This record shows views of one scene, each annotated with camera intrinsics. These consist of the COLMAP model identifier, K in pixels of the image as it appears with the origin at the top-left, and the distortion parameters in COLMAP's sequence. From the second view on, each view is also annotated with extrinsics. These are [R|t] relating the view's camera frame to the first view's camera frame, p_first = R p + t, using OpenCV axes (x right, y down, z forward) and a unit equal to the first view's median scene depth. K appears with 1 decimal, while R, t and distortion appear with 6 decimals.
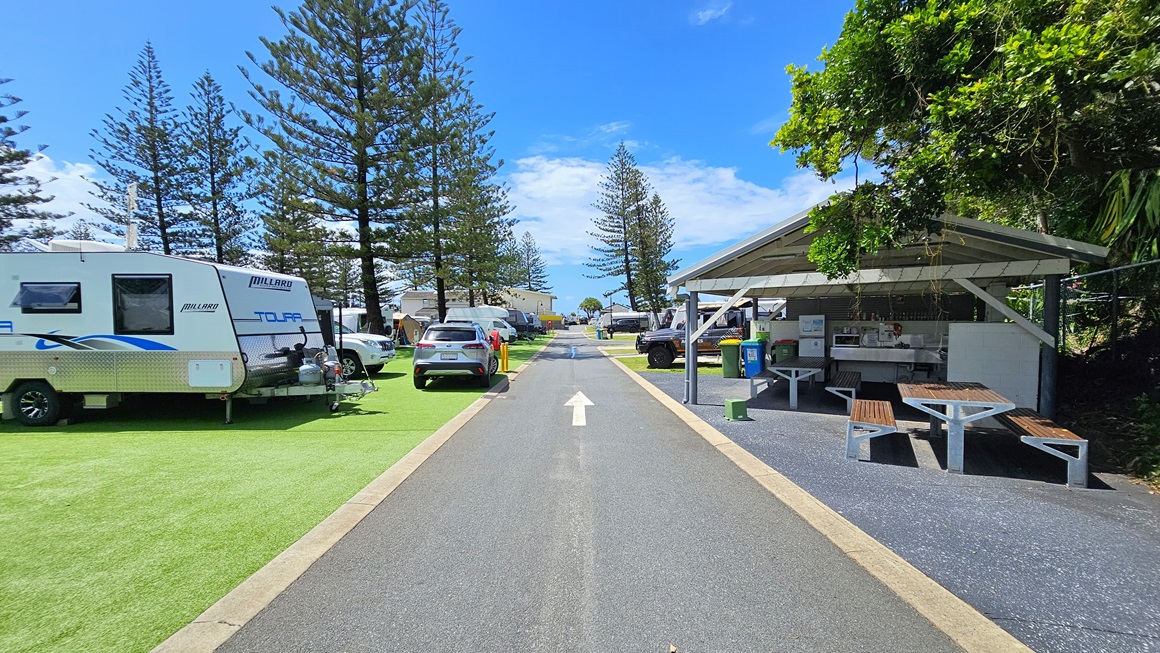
lens RADIAL K [[475.6, 0, 578.5], [0, 475.6, 341.3], [0, 0, 1]] dist [-0.007918, 0.004460]
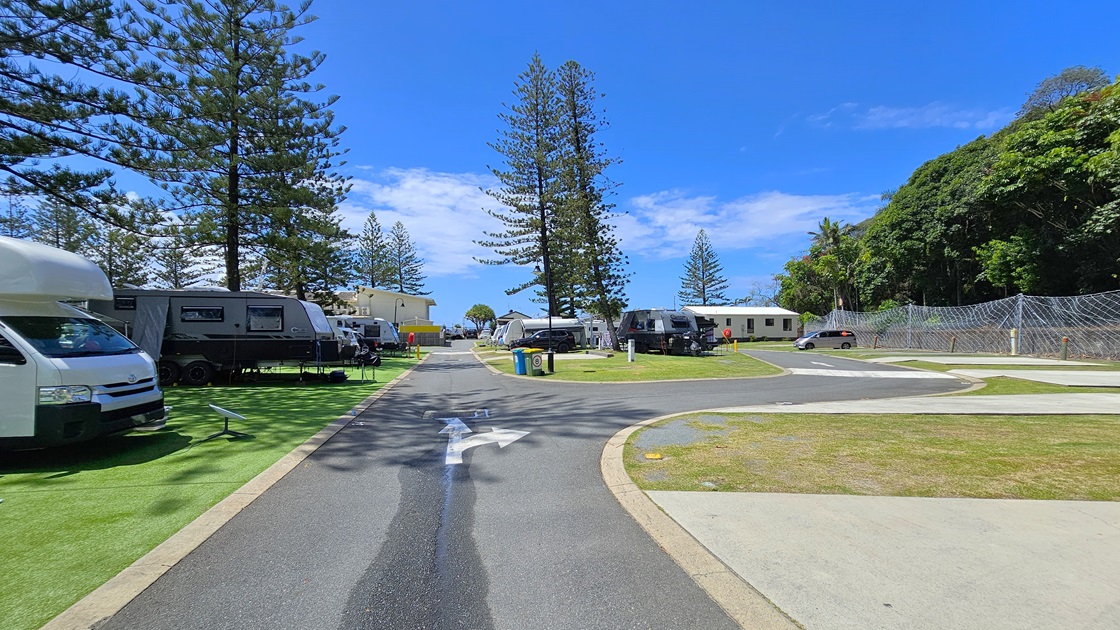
lens RADIAL K [[459.2, 0, 558.5], [0, 459.2, 329.3], [0, 0, 1]] dist [-0.007918, 0.004460]
pose [[0.978956, 0.003563, 0.204041, -0.003908], [0.007938, 0.998426, -0.055521, -0.013165], [-0.203918, 0.055972, 0.977387, 0.394078]]
